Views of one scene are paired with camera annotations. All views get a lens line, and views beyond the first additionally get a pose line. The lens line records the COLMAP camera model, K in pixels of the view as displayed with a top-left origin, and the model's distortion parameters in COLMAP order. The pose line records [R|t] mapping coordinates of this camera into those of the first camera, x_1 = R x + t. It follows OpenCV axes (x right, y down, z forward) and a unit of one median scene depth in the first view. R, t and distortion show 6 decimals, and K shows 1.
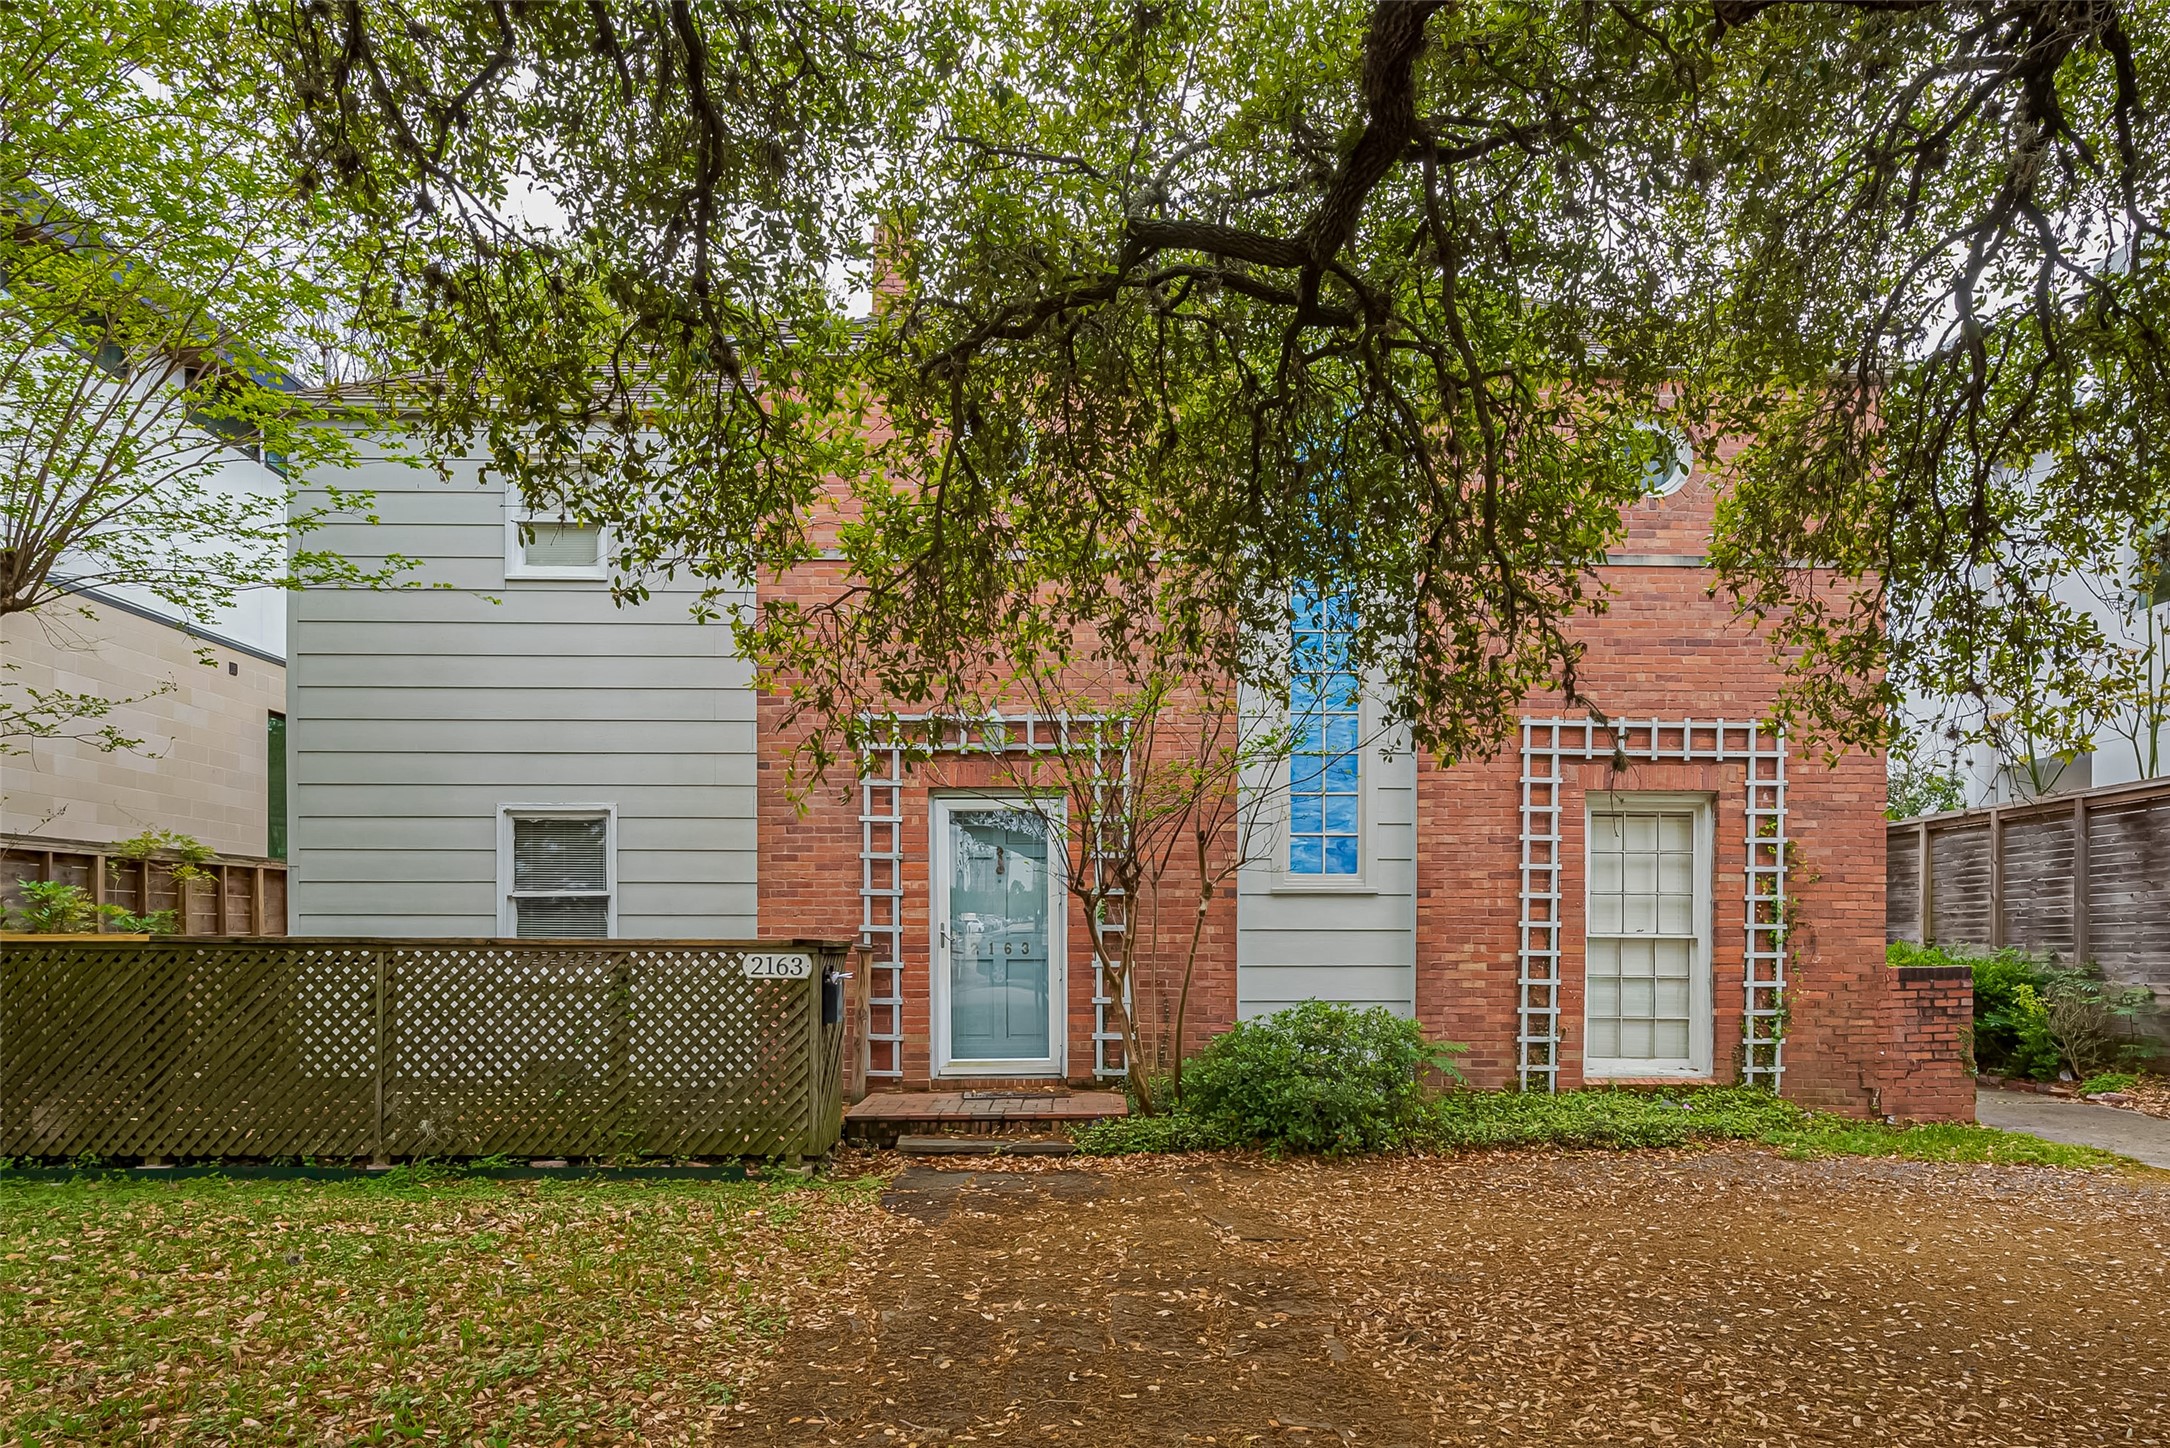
lens RADIAL K [[1134.4, 0, 1059.5], [0, 1134.4, 794.5], [0, 0, 1]] dist [0.001513, -0.001068]
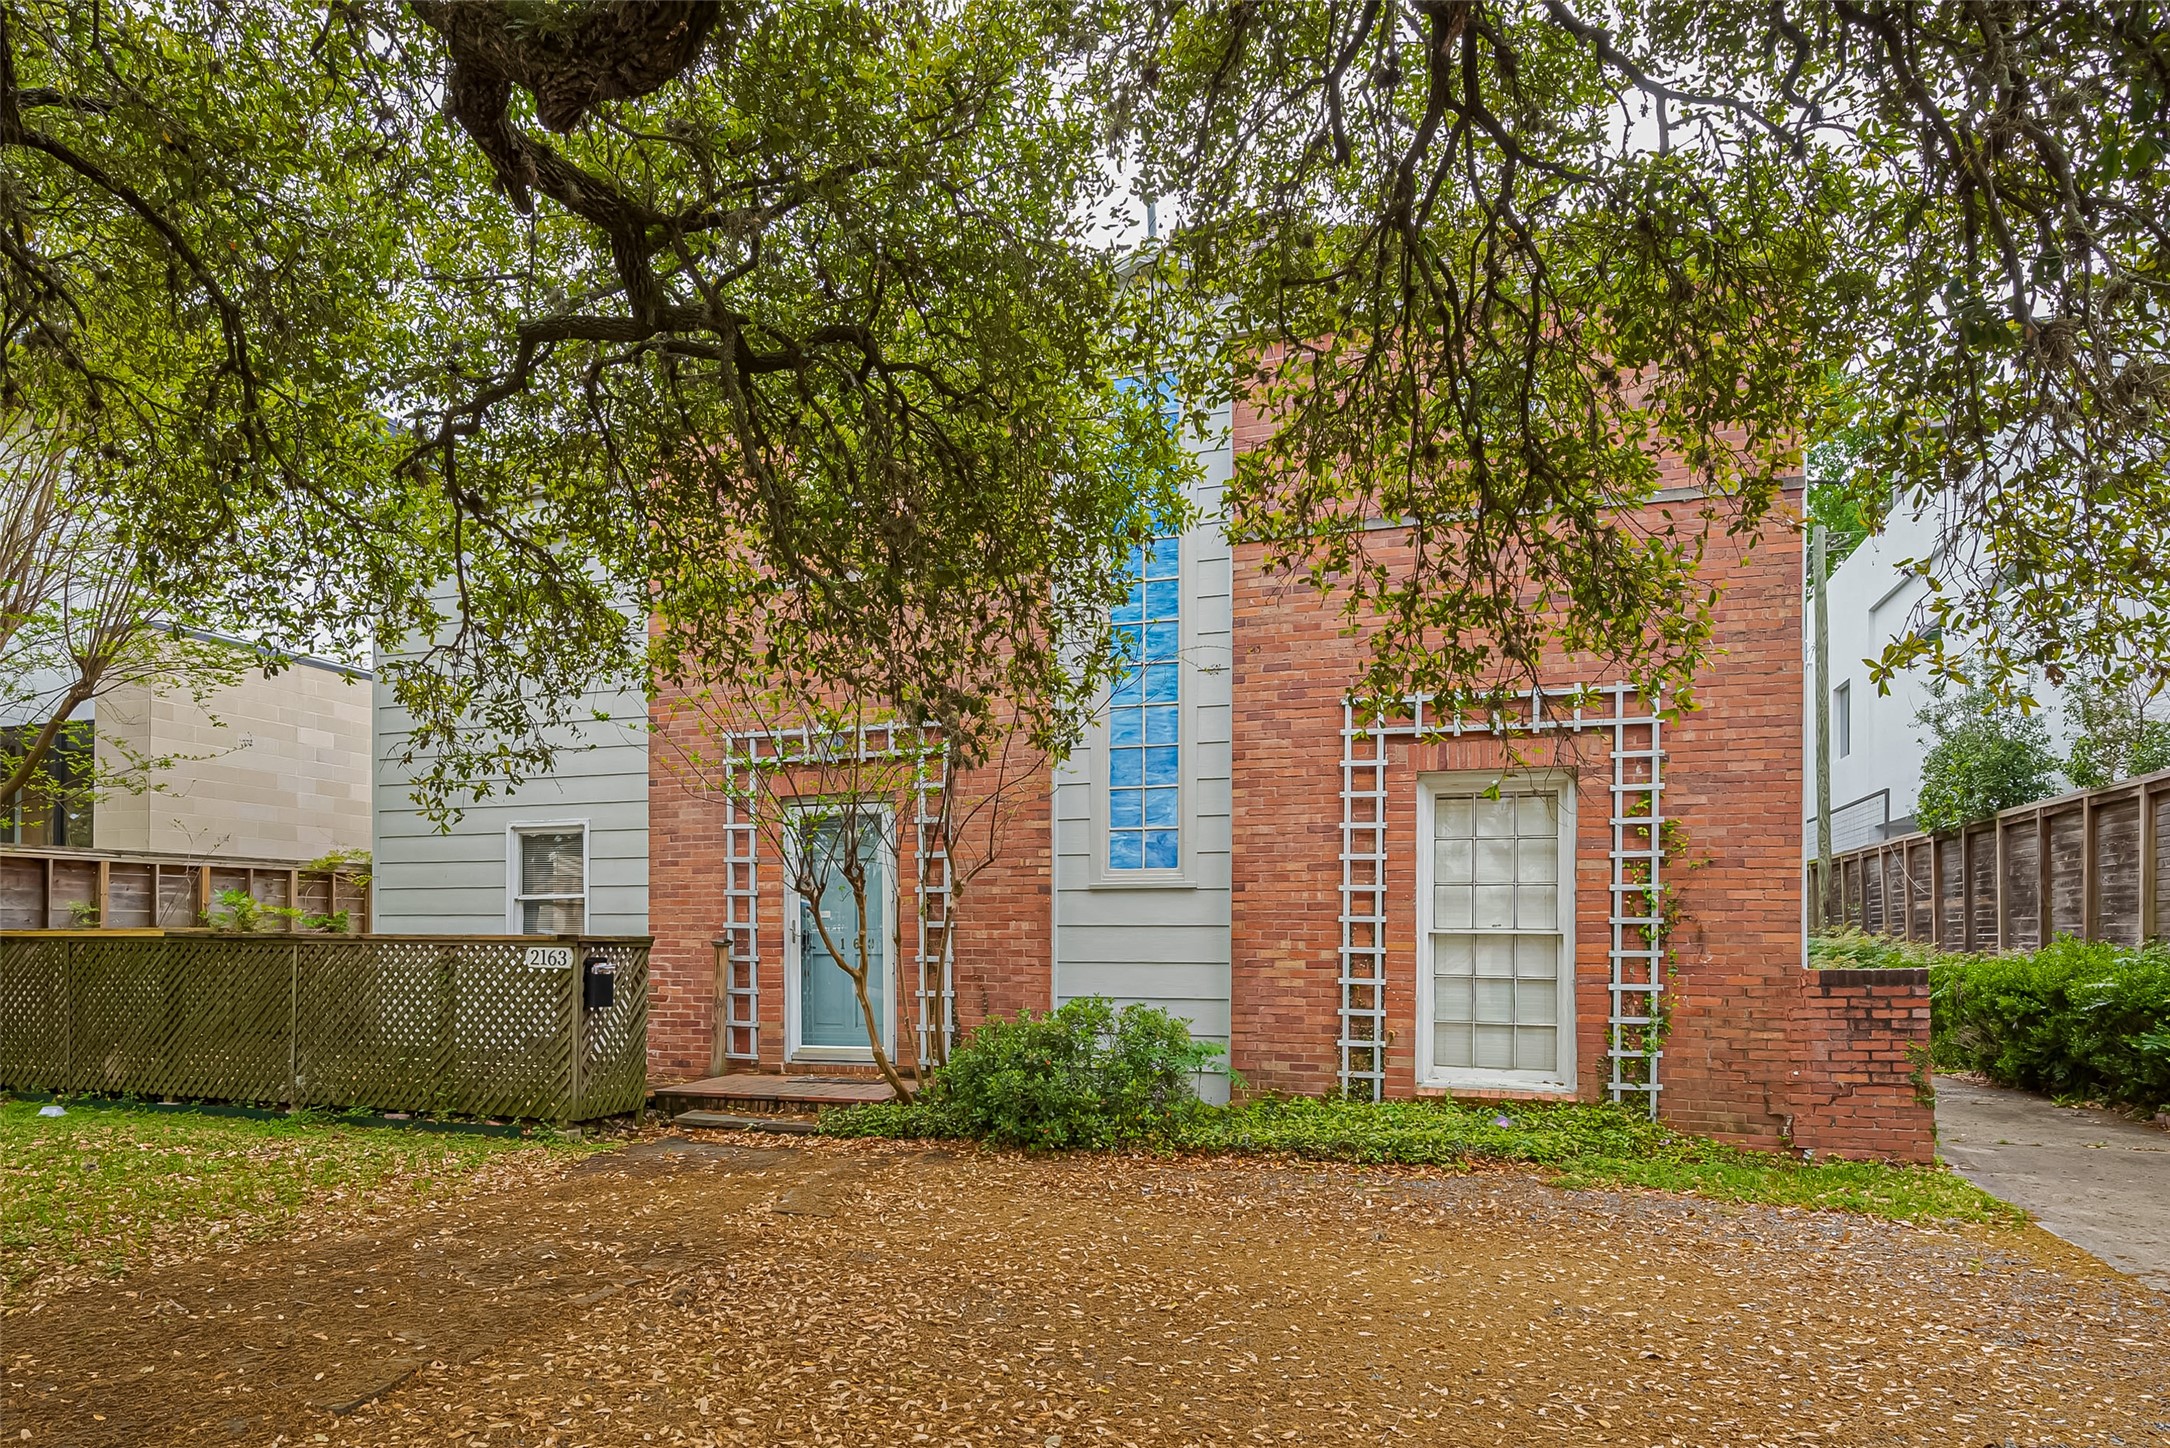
lens RADIAL K [[1134.4, 0, 987.5], [0, 1134.4, 791.6], [0, 0, 1]] dist [0.001513, -0.001068]
pose [[0.946323, -0.040170, -0.320716, 0.437564], [0.040397, 0.999166, -0.005947, 0.003862], [0.320687, -0.007328, 0.947157, 0.028039]]
